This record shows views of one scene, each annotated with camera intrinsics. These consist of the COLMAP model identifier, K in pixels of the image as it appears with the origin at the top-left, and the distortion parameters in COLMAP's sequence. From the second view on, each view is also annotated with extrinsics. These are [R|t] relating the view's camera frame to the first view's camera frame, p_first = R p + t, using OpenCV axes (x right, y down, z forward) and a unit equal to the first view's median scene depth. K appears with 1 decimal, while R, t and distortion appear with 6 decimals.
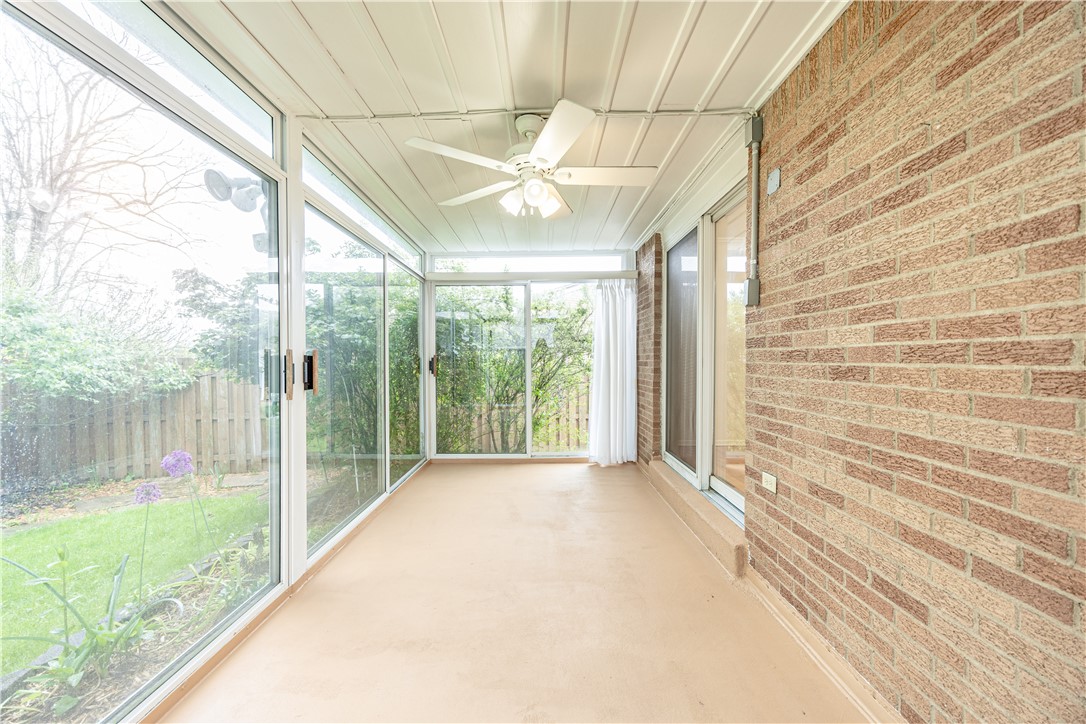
lens RADIAL K [[414.9, 0, 540.6], [0, 414.9, 364.0], [0, 0, 1]] dist [-0.003228, -0.000146]
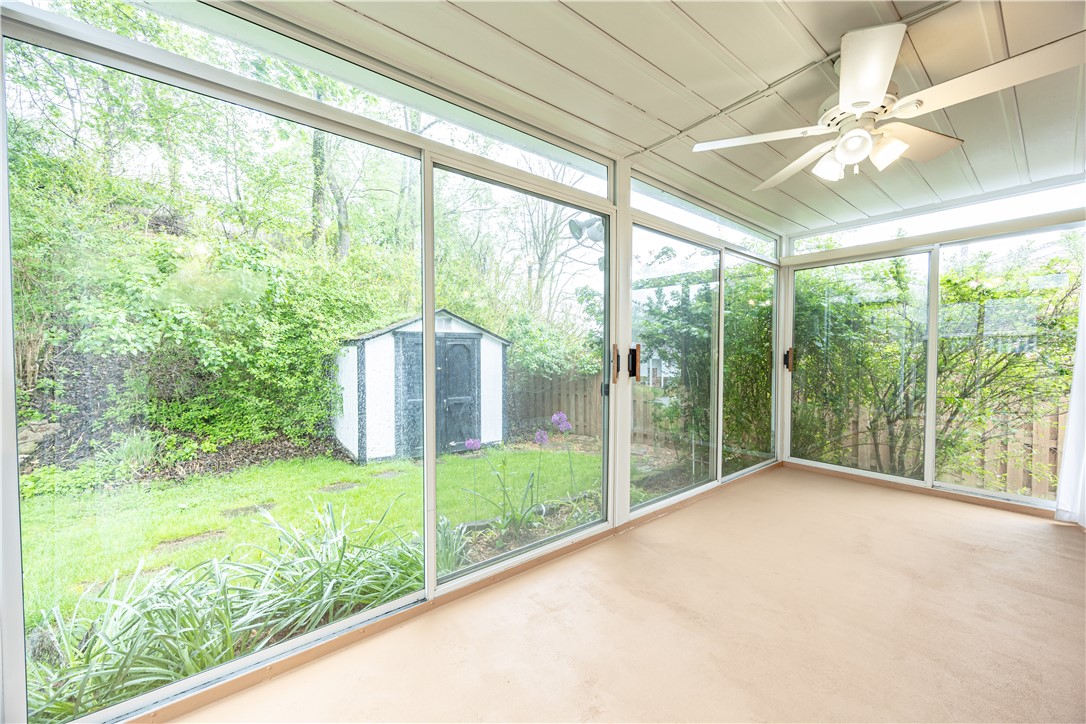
lens RADIAL K [[419.1, 0, 540.5], [0, 419.1, 365.4], [0, 0, 1]] dist [0.000546, 0.000080]
pose [[0.619000, 0.028012, -0.784891, 0.167637], [-0.012422, 0.999588, 0.025878, -0.000334], [0.785293, -0.006268, 0.619093, 0.005989]]
